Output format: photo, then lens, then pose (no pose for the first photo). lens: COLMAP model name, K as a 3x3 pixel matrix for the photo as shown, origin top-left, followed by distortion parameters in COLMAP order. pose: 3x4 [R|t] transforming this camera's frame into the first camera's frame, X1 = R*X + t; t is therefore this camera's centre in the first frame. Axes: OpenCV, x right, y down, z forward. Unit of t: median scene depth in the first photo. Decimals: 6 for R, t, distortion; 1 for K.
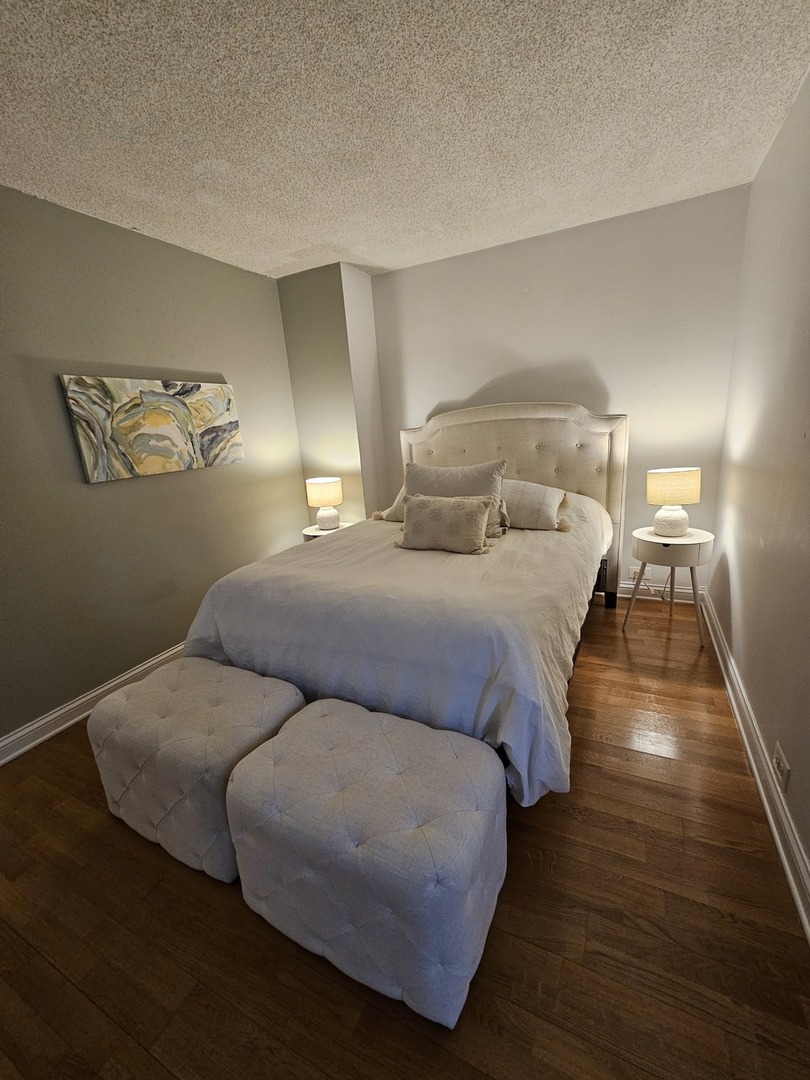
lens RADIAL K [[440.5, 0, 398.9], [0, 440.5, 539.3], [0, 0, 1]] dist [-0.002625, 0.000675]
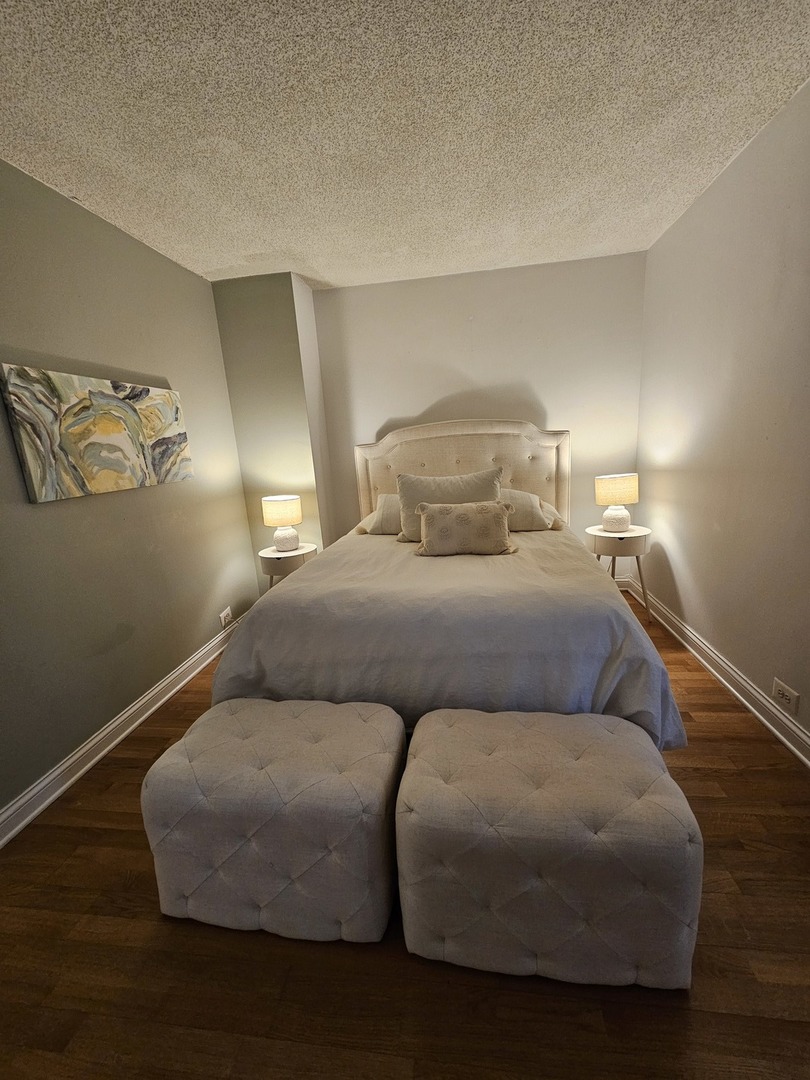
lens RADIAL K [[440.5, 0, 401.1], [0, 440.5, 540.5], [0, 0, 1]] dist [-0.002625, 0.000675]
pose [[0.947905, -0.062670, 0.312329, -0.320046], [0.080085, 0.995850, -0.043234, 0.022210], [-0.308323, 0.065994, 0.948990, 0.065472]]
